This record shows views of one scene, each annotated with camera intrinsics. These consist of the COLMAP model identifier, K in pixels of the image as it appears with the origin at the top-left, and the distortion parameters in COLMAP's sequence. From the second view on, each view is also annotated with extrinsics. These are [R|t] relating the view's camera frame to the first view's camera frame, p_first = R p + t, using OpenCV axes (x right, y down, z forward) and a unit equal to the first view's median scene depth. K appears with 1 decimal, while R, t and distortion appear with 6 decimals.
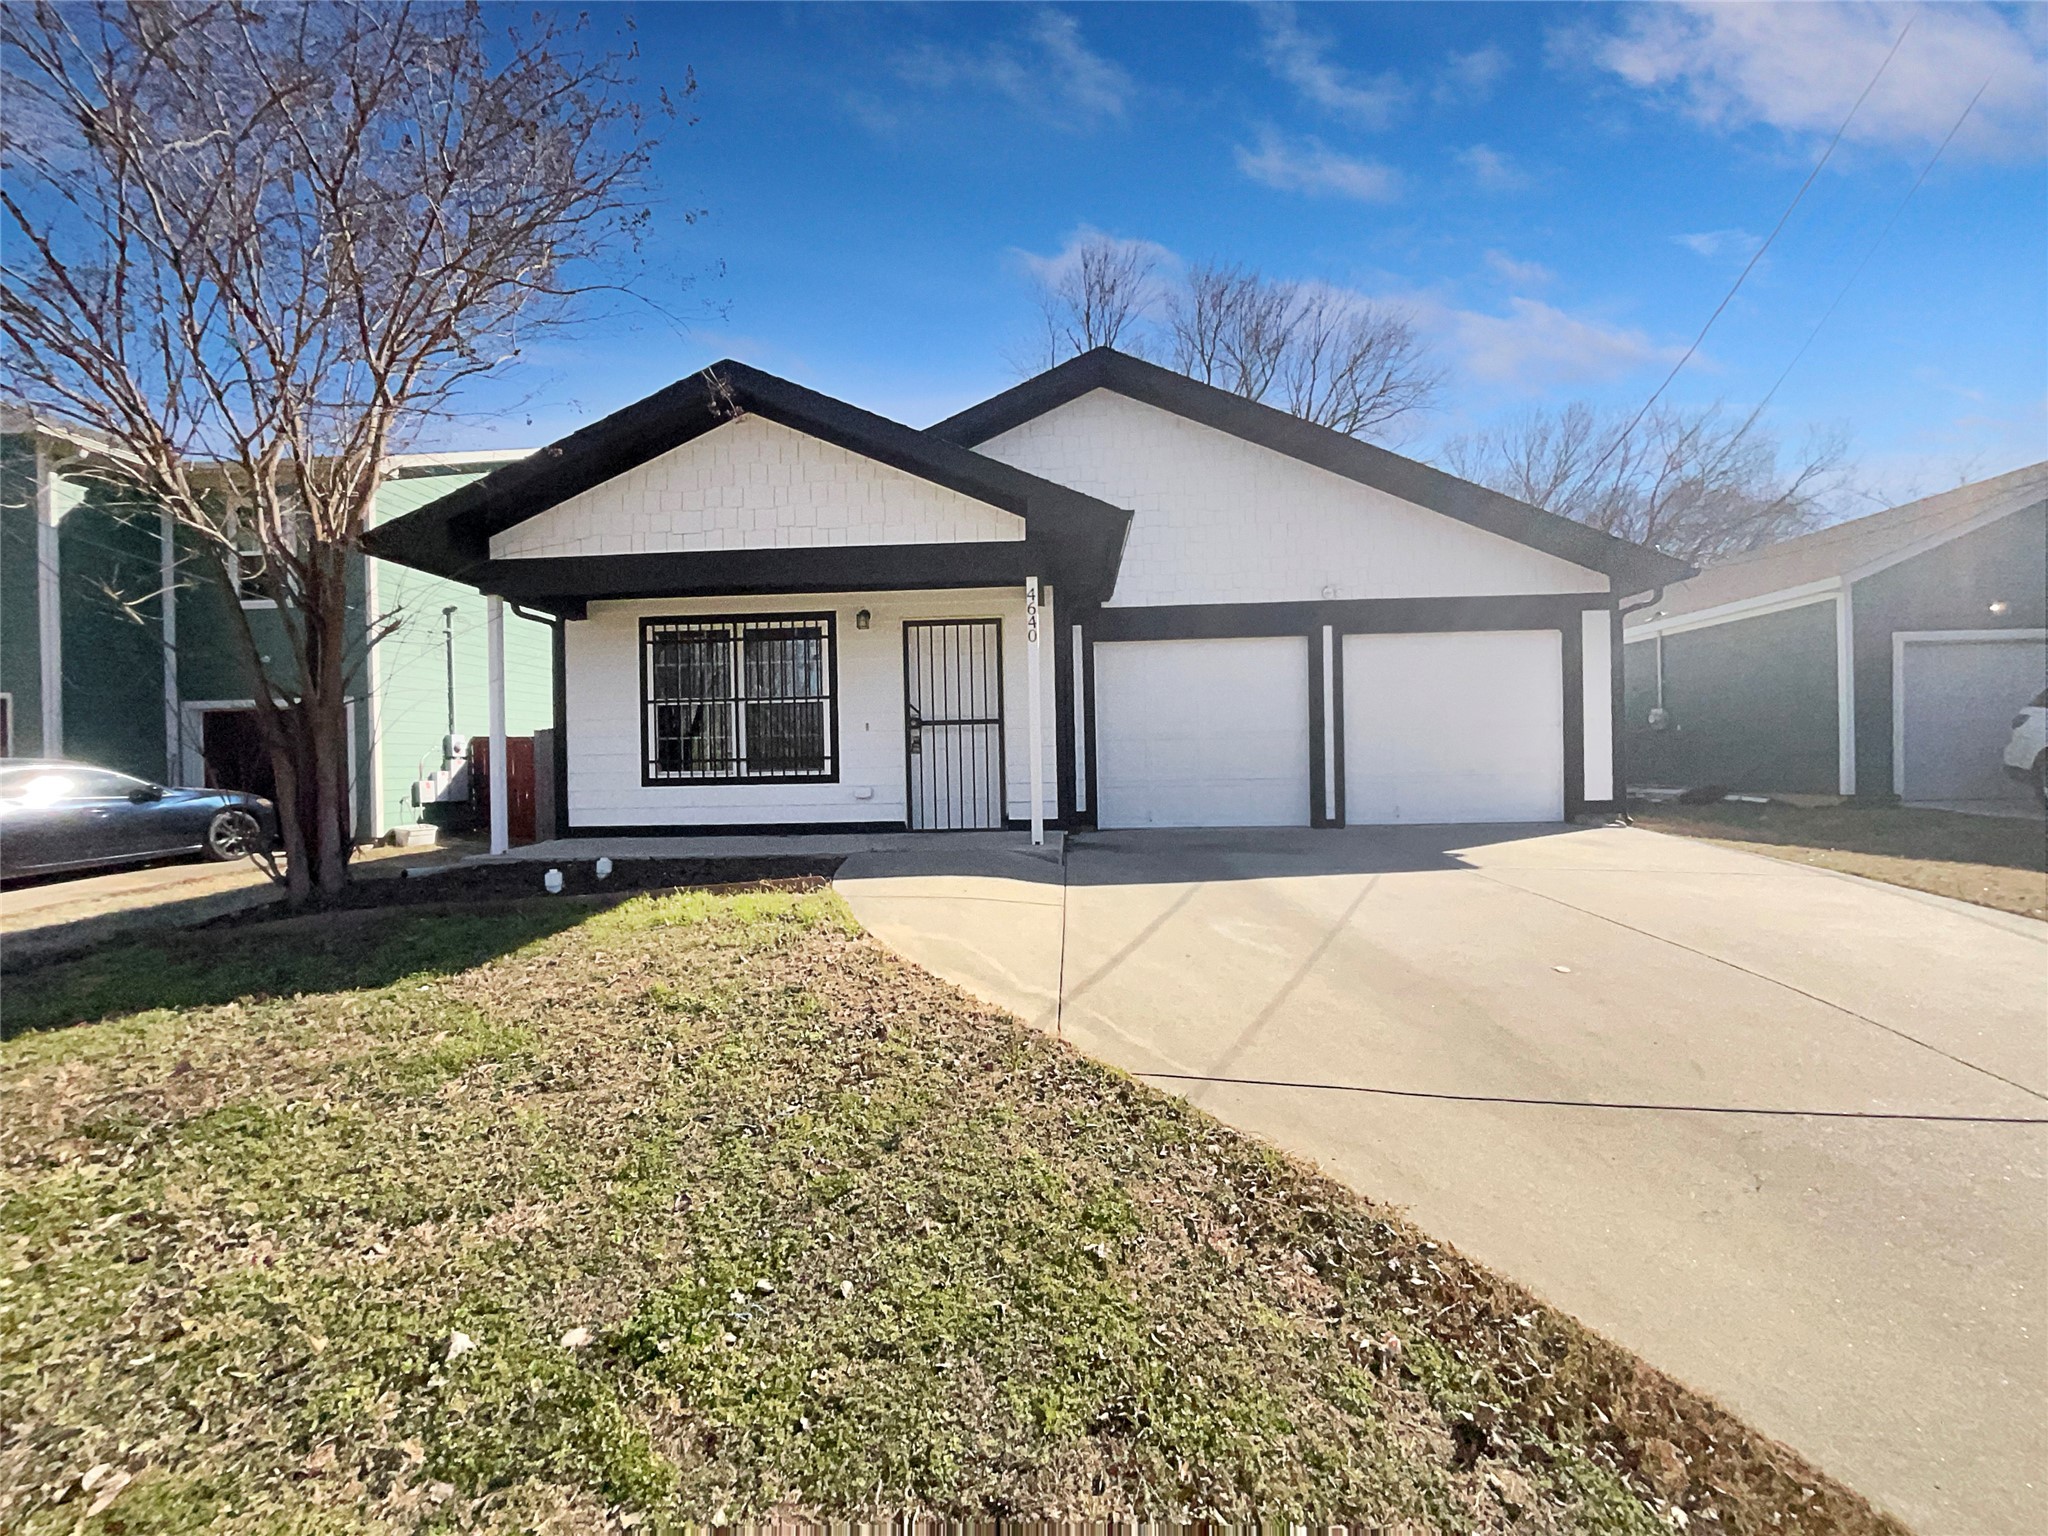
lens RADIAL K [[832.0, 0, 1018.0], [0, 832.0, 762.5], [0, 0, 1]] dist [-0.002487, -0.000825]
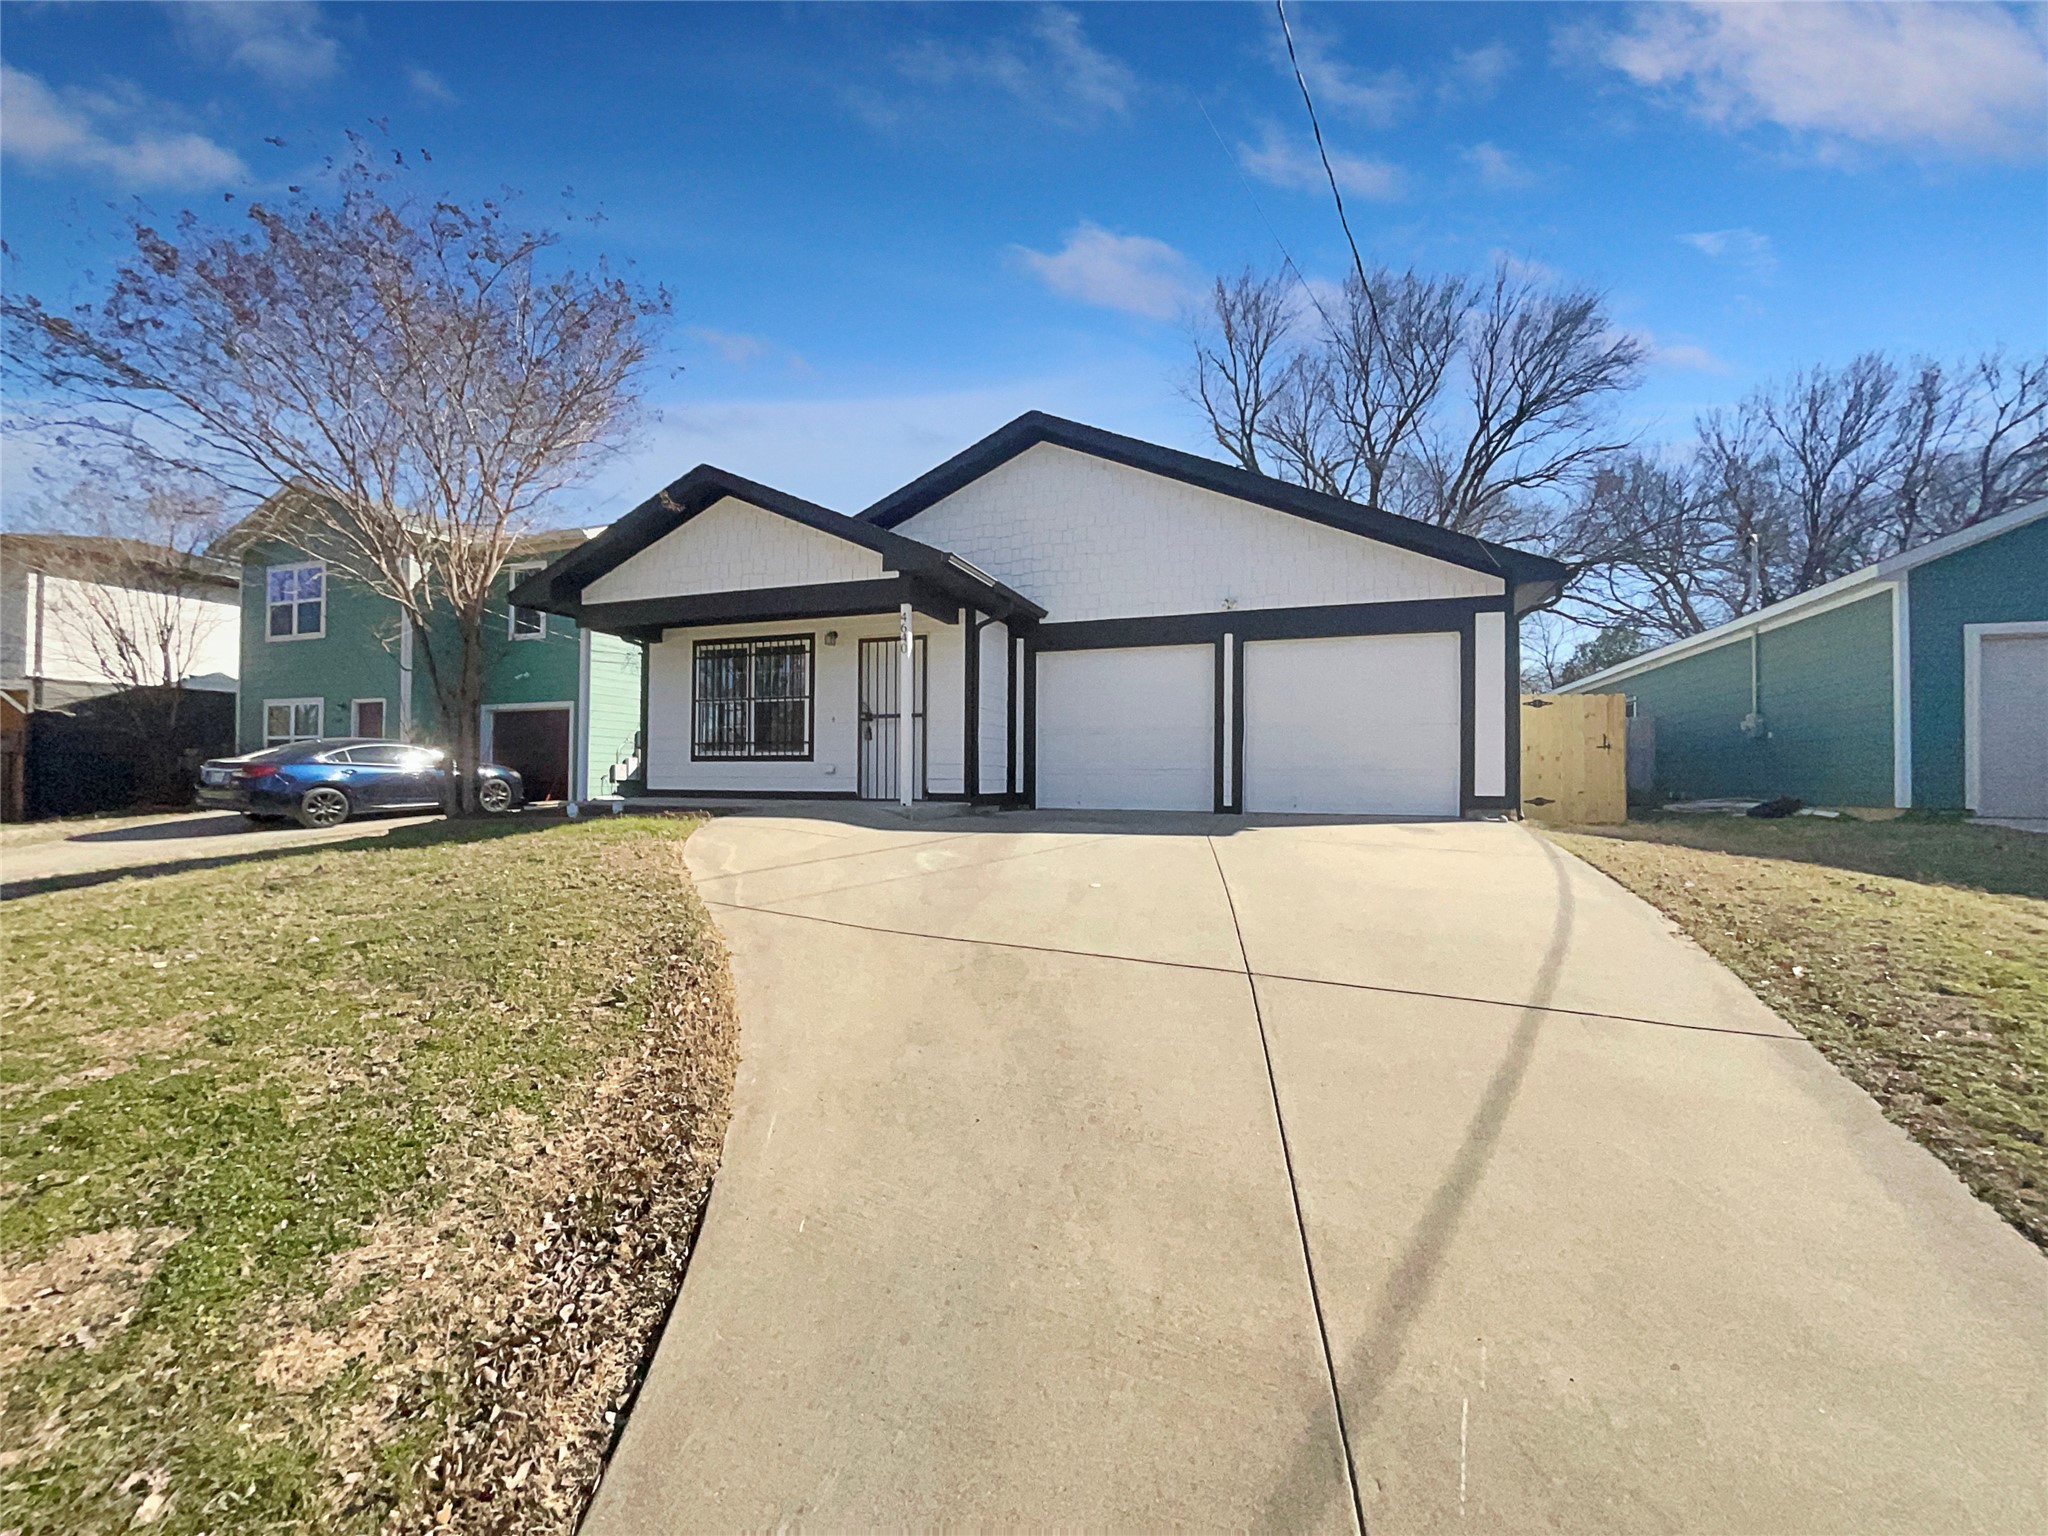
lens RADIAL K [[832.0, 0, 1028.9], [0, 832.0, 770.7], [0, 0, 1]] dist [-0.002487, -0.000825]
pose [[0.957784, 0.022406, -0.286614, 0.492684], [-0.024684, 0.999686, -0.004338, 0.035985], [0.286427, 0.011230, 0.958036, -0.173003]]
